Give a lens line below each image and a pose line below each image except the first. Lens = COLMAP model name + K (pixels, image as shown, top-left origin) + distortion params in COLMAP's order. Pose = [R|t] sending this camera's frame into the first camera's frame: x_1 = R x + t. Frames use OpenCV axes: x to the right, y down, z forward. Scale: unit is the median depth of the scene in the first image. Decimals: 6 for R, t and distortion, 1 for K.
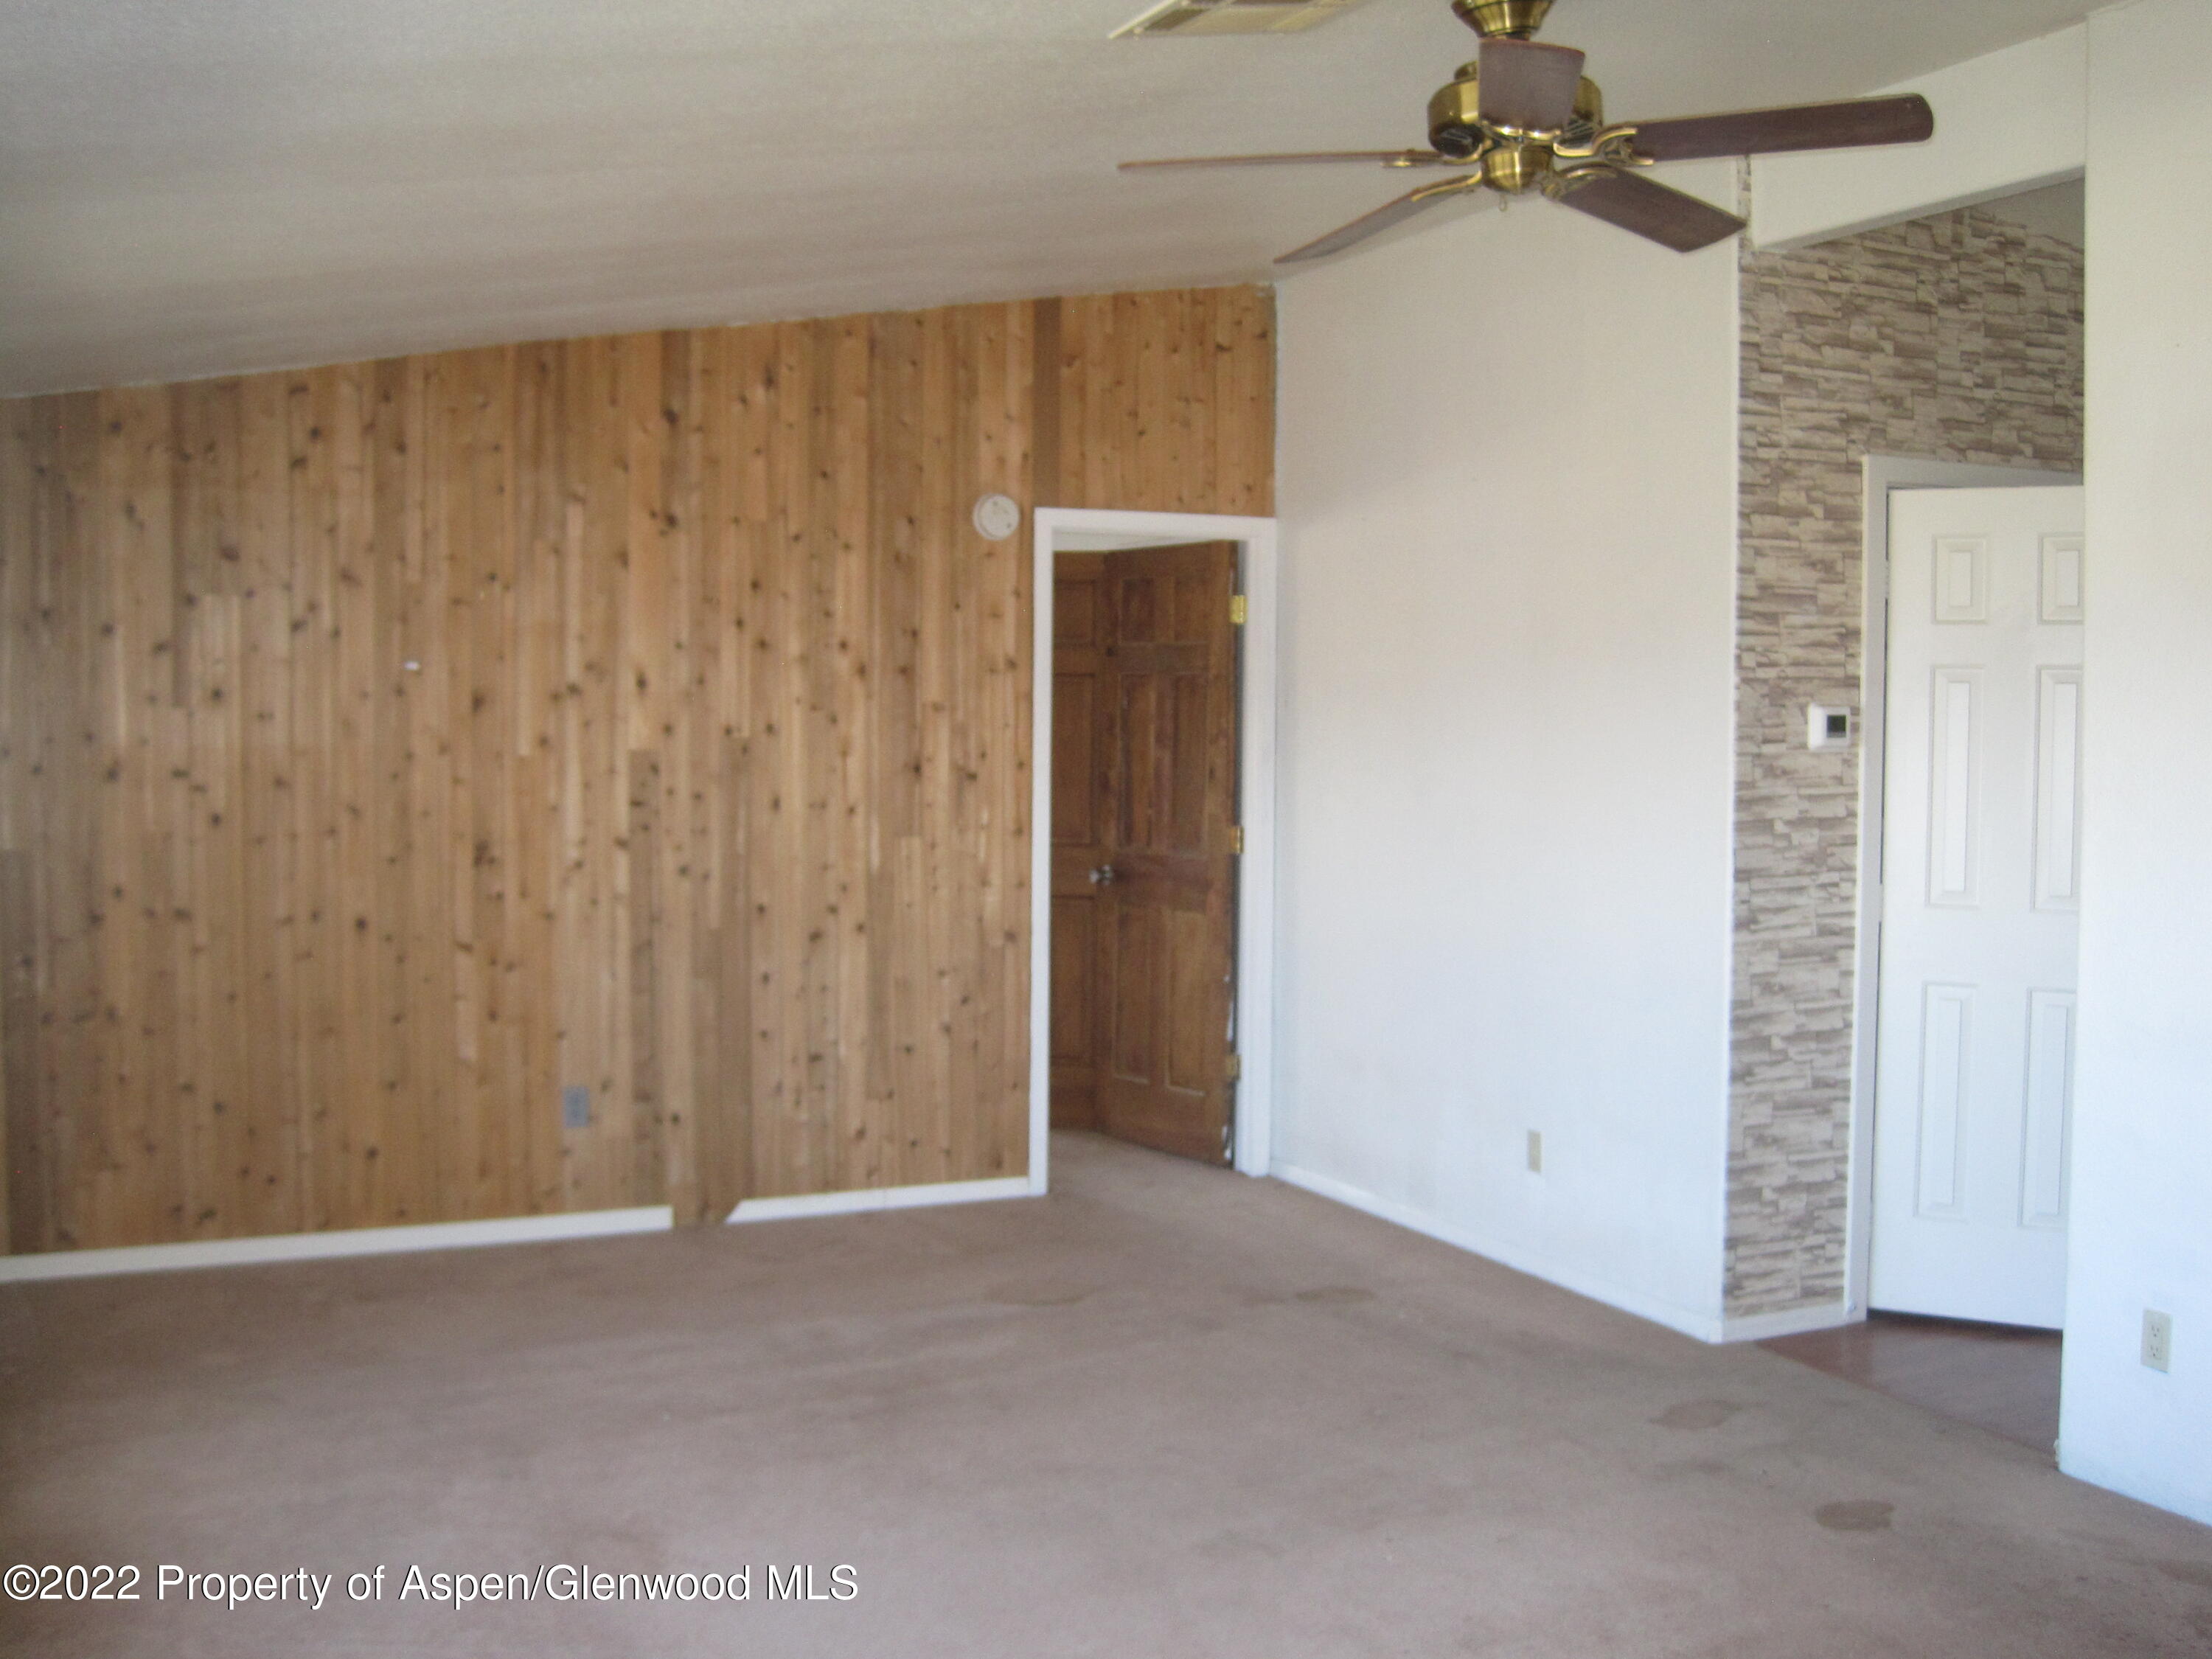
lens RADIAL K [[2275.9, 0, 1126.3], [0, 2275.9, 803.2], [0, 0, 1]] dist [-0.171516, 0.140990]
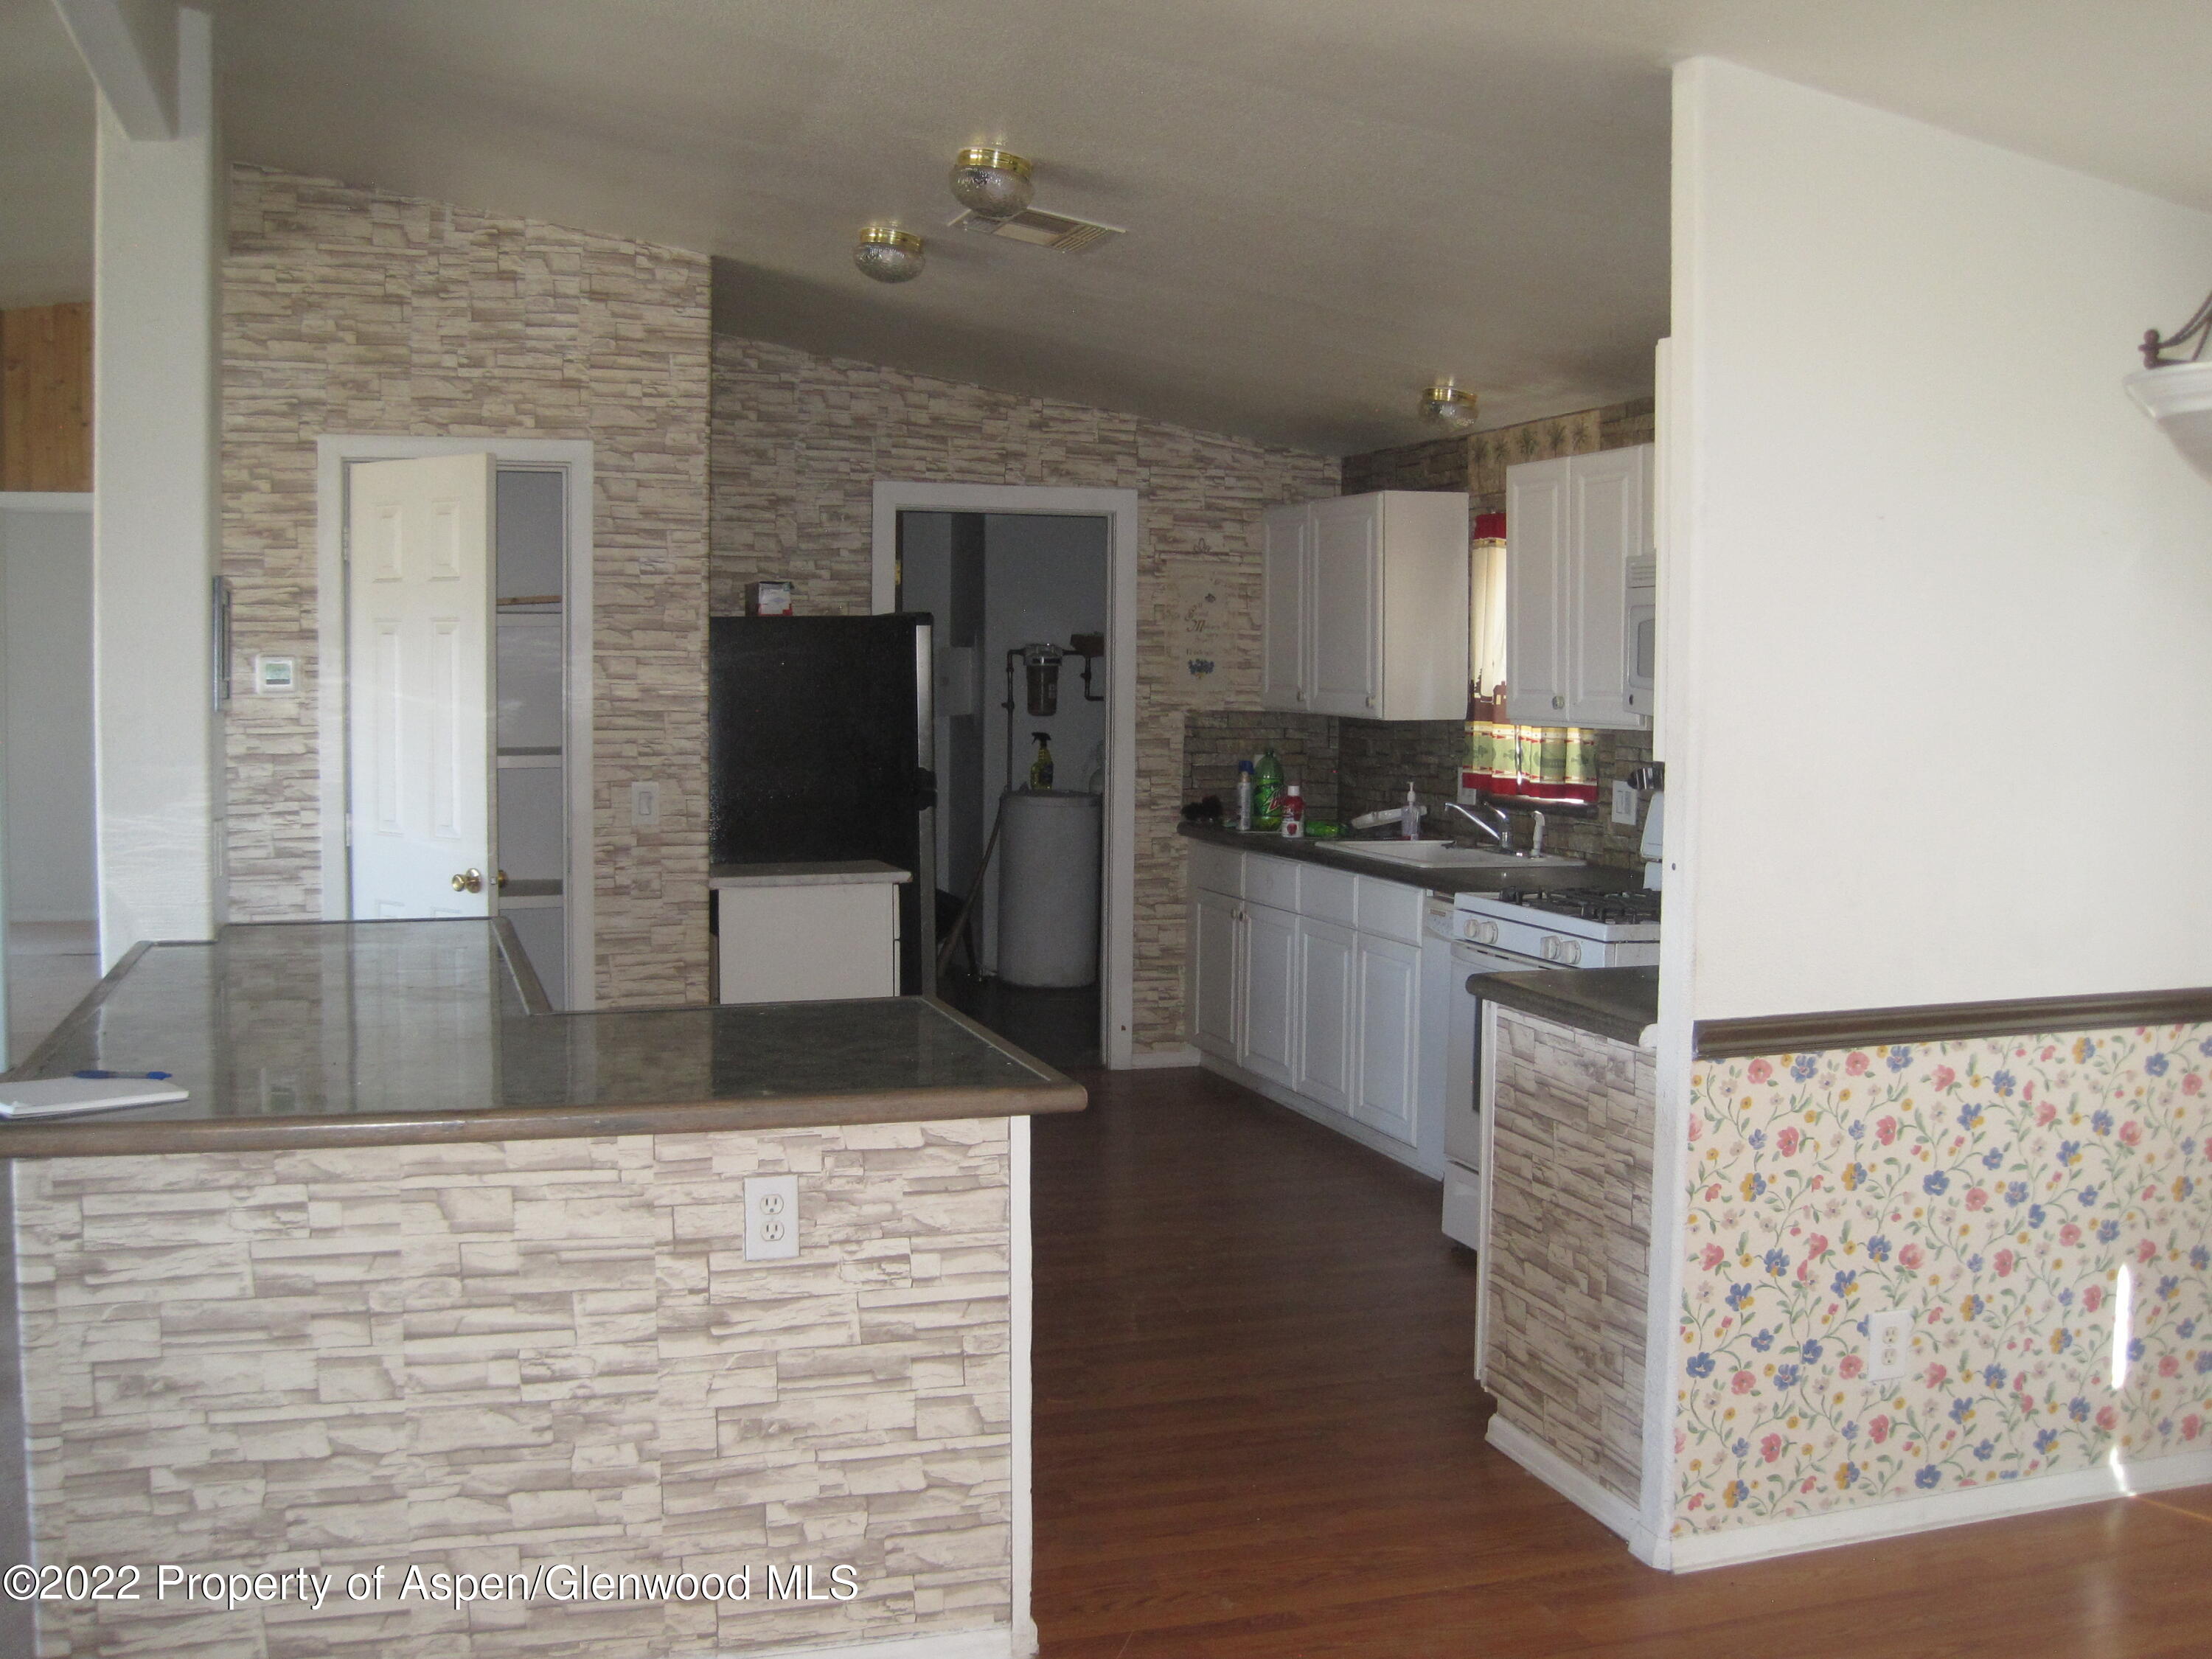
lens RADIAL K [[2275.9, 0, 1126.3], [0, 2275.9, 803.2], [0, 0, 1]] dist [-0.171516, 0.140990]
pose [[0.991788, 0.009859, -0.127509, 0.870407], [-0.007117, 0.999734, 0.021947, 0.003517], [0.127691, -0.020859, 0.991595, -0.070334]]
